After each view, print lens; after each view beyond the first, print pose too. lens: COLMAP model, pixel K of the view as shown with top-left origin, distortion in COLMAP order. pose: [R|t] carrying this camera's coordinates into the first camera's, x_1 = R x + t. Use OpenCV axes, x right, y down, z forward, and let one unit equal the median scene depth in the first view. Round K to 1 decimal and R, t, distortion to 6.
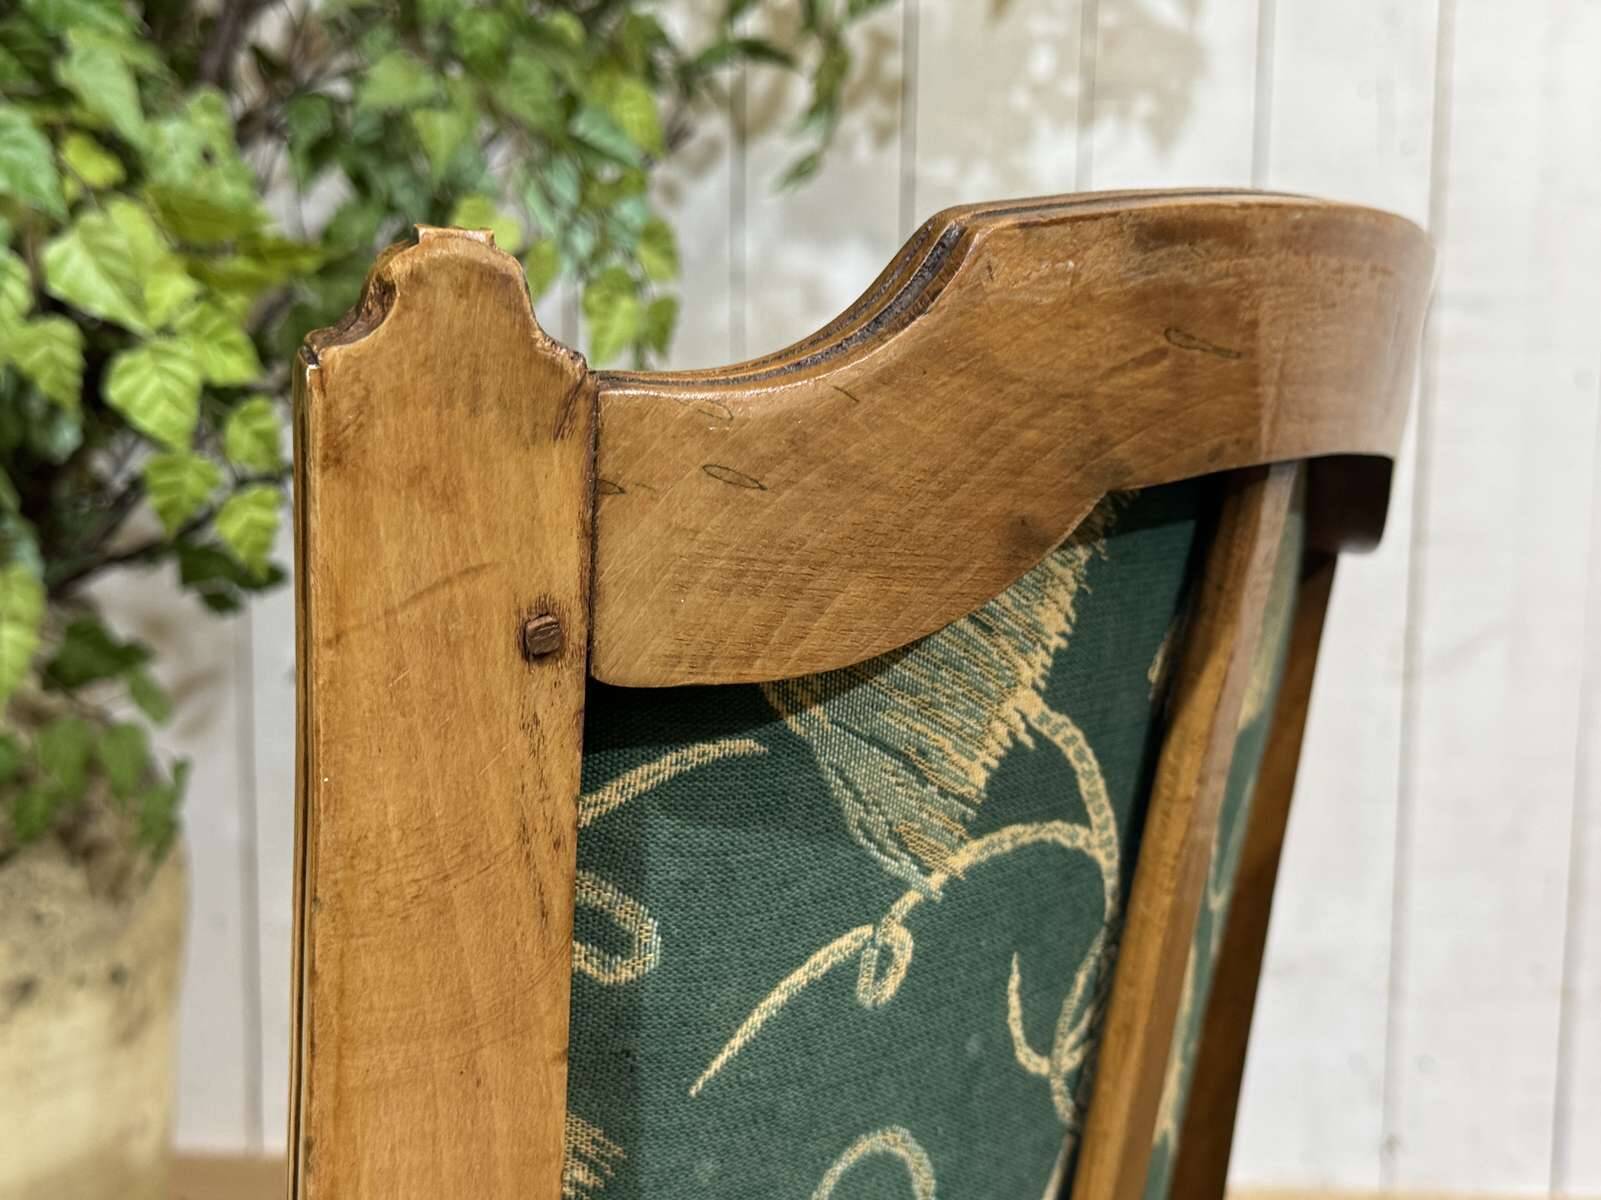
lens RADIAL K [[2161.5, 0, 800.5], [0, 2161.5, 600.0], [0, 0, 1]] dist [0.218525, -0.639687]
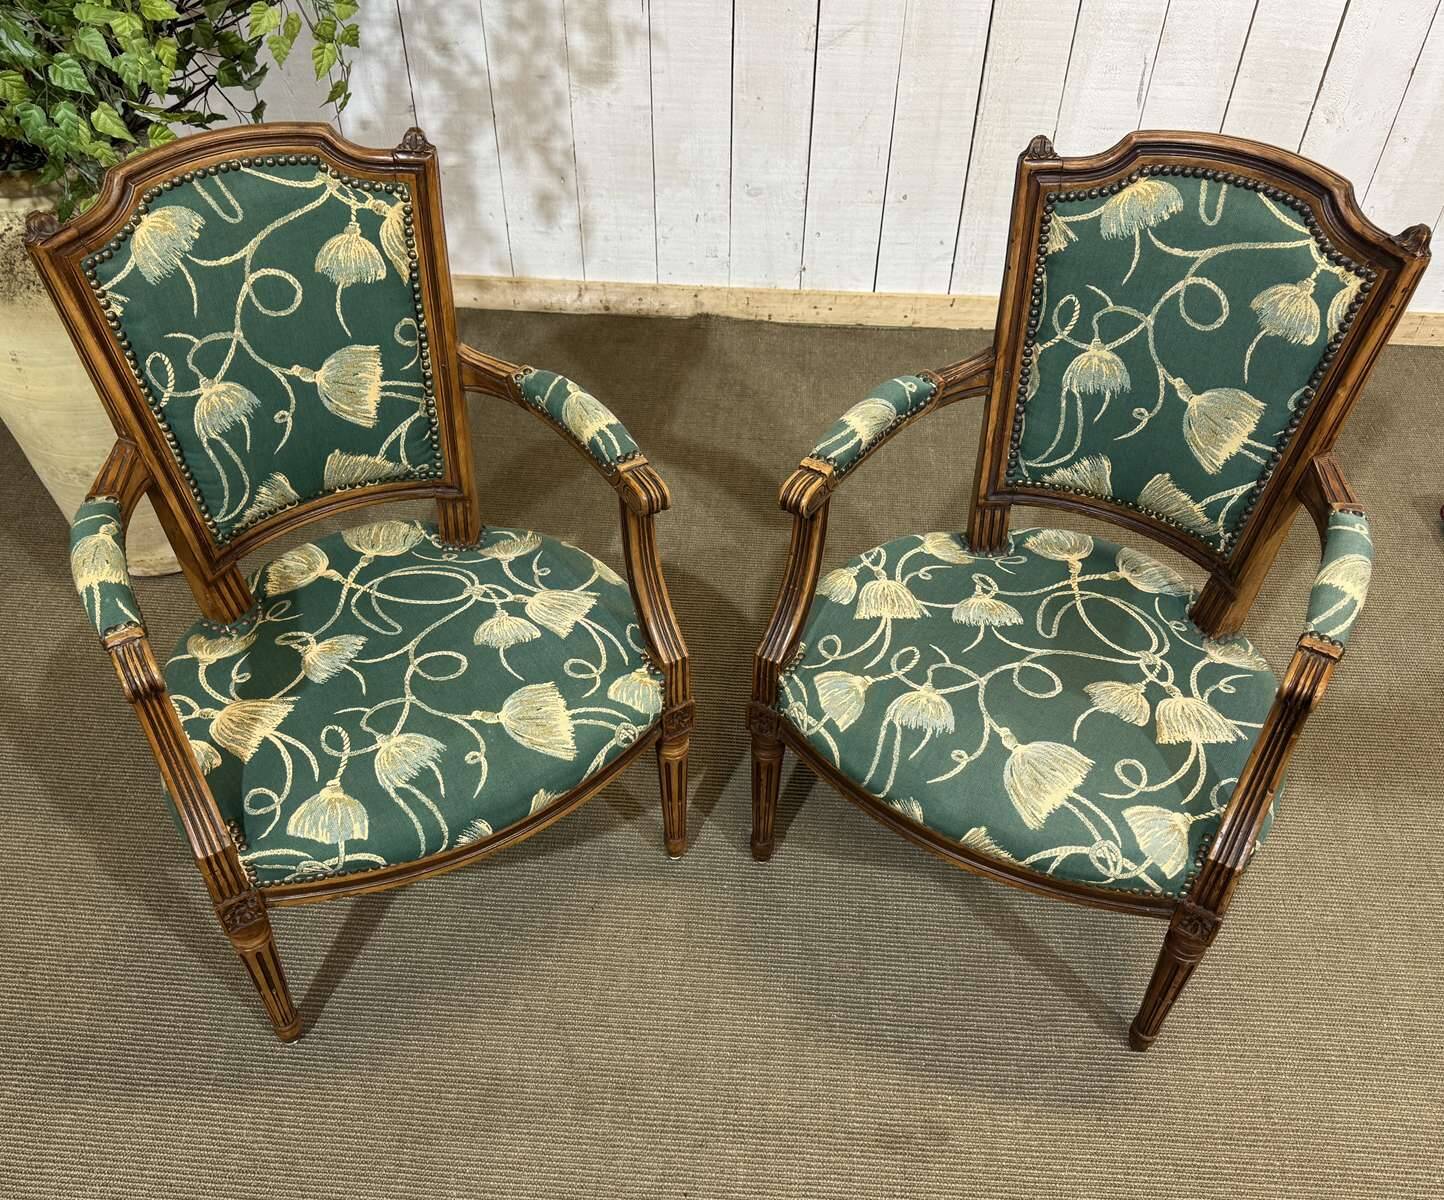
lens RADIAL K [[1293.5, 0, 706.8], [0, 1293.5, 661.4], [0, 0, 1]] dist [0.060043, -0.092538]
pose [[0.999984, -0.002706, -0.004879, 0.321681], [0.005115, 0.793941, 0.607973, -0.440118], [0.002229, -0.607989, 0.793942, -0.534735]]
